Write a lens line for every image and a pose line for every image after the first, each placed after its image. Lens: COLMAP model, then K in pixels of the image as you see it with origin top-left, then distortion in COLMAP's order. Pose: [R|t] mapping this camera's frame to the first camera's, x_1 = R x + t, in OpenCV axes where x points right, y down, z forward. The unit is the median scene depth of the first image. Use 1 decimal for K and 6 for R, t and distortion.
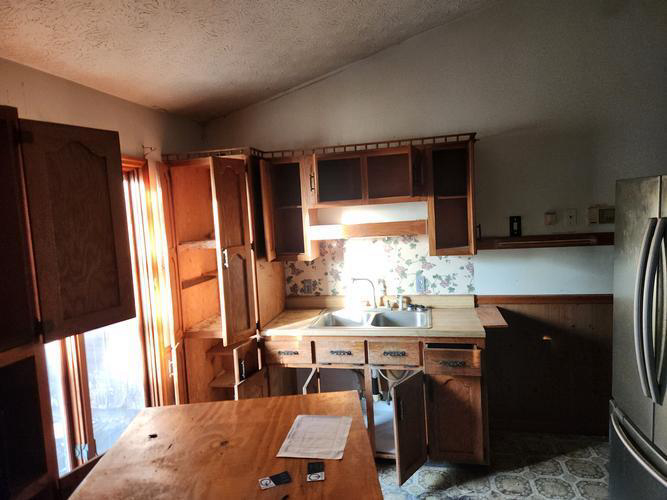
lens RADIAL K [[445.6, 0, 328.3], [0, 445.6, 249.9], [0, 0, 1]] dist [0.112771, -0.098963]
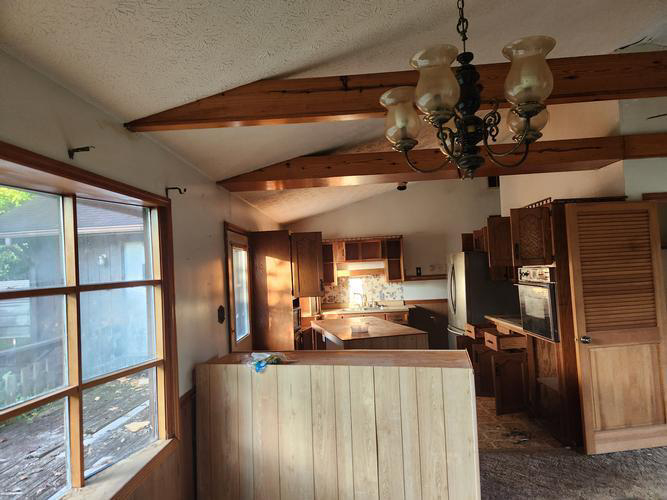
lens RADIAL K [[445.6, 0, 328.3], [0, 445.6, 249.9], [0, 0, 1]] dist [0.112771, -0.098963]
pose [[0.984981, 0.012217, 0.172228, -0.485887], [0.010326, 0.991540, -0.129391, 0.140084], [-0.172352, 0.129226, 0.976522, -1.294375]]
